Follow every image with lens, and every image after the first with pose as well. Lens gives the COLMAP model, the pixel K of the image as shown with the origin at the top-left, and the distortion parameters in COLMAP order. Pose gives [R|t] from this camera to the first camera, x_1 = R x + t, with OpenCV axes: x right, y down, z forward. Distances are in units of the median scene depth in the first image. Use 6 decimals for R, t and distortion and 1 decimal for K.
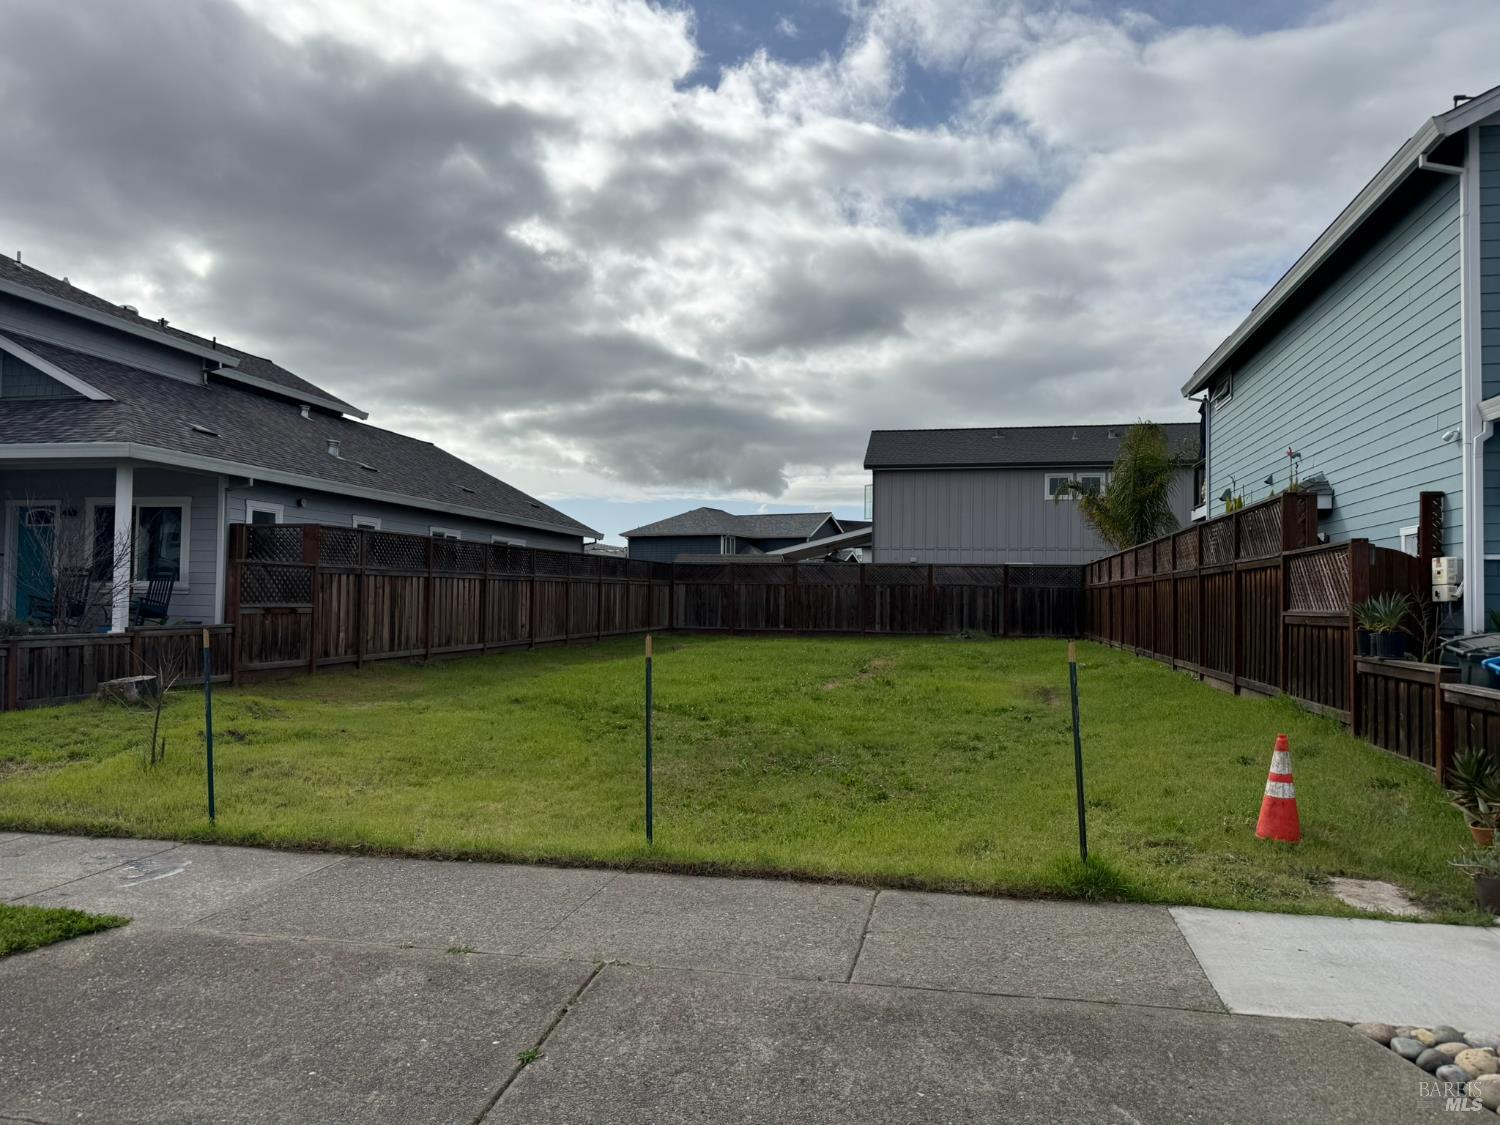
lens RADIAL K [[1067.8, 0, 745.7], [0, 1067.8, 567.9], [0, 0, 1]] dist [0.034277, -0.045657]
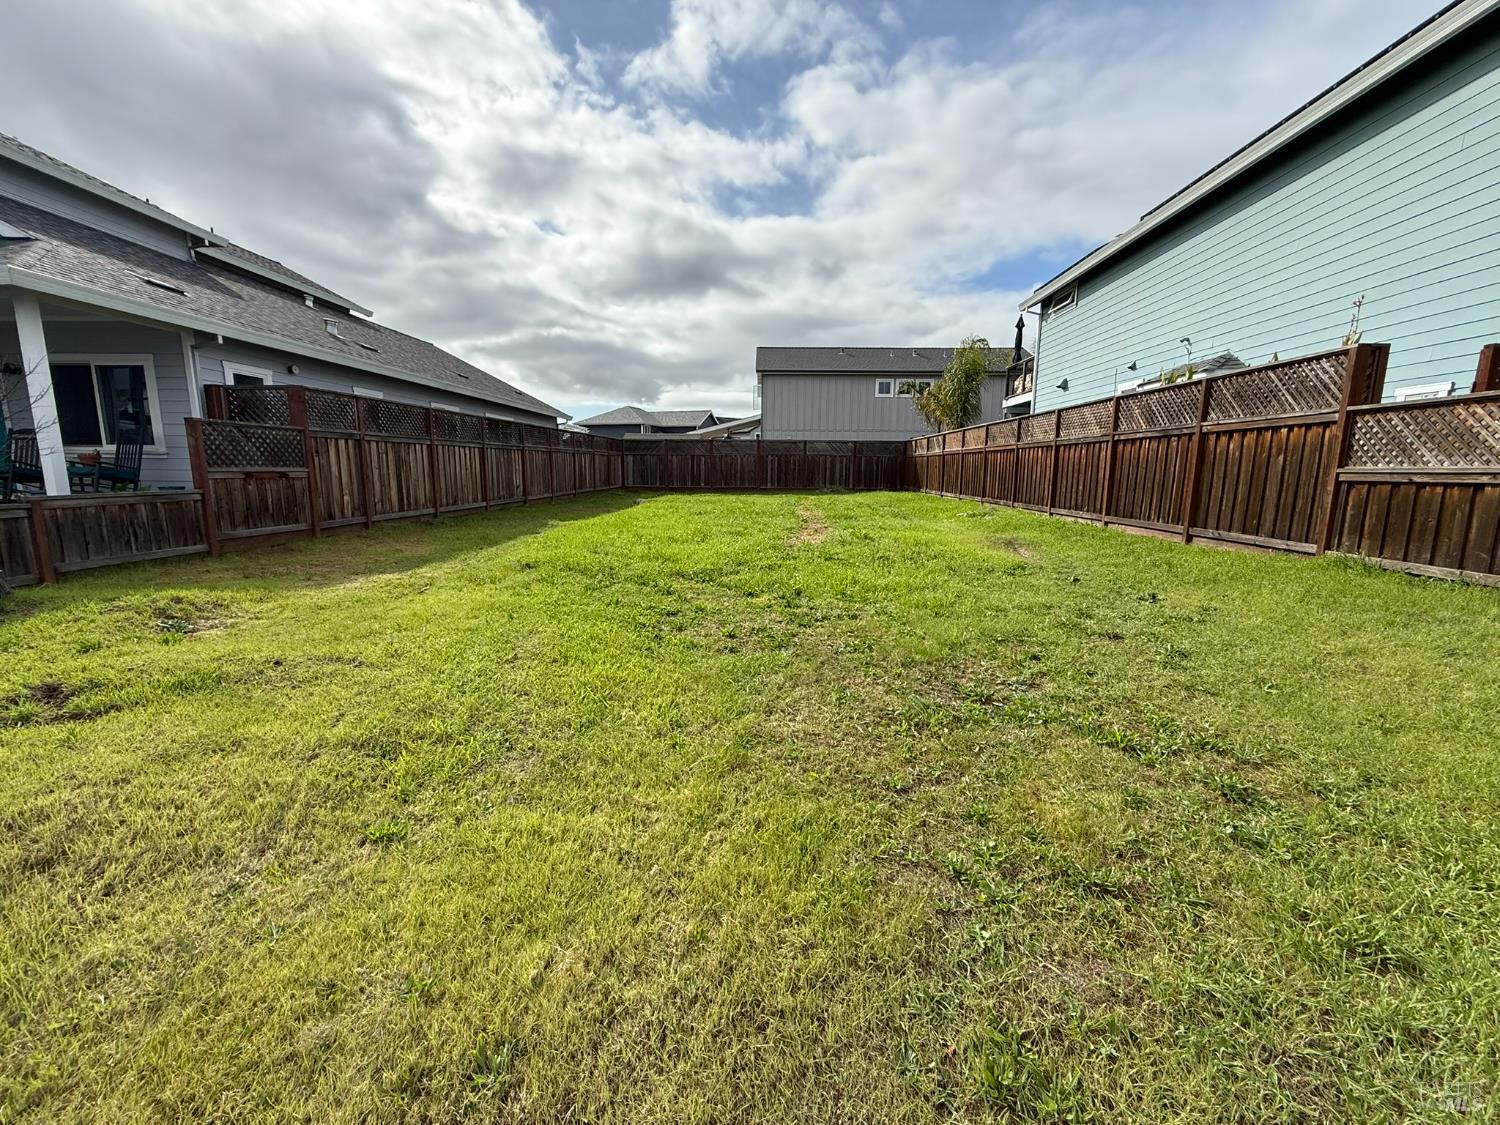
lens RADIAL K [[604.5, 0, 746.2], [0, 604.5, 578.8], [0, 0, 1]] dist [-0.005257, 0.001705]
pose [[0.985580, -0.032996, 0.165962, -0.096082], [-0.002604, 0.977729, 0.209856, 0.015485], [-0.169190, -0.207262, 0.963544, 0.366667]]
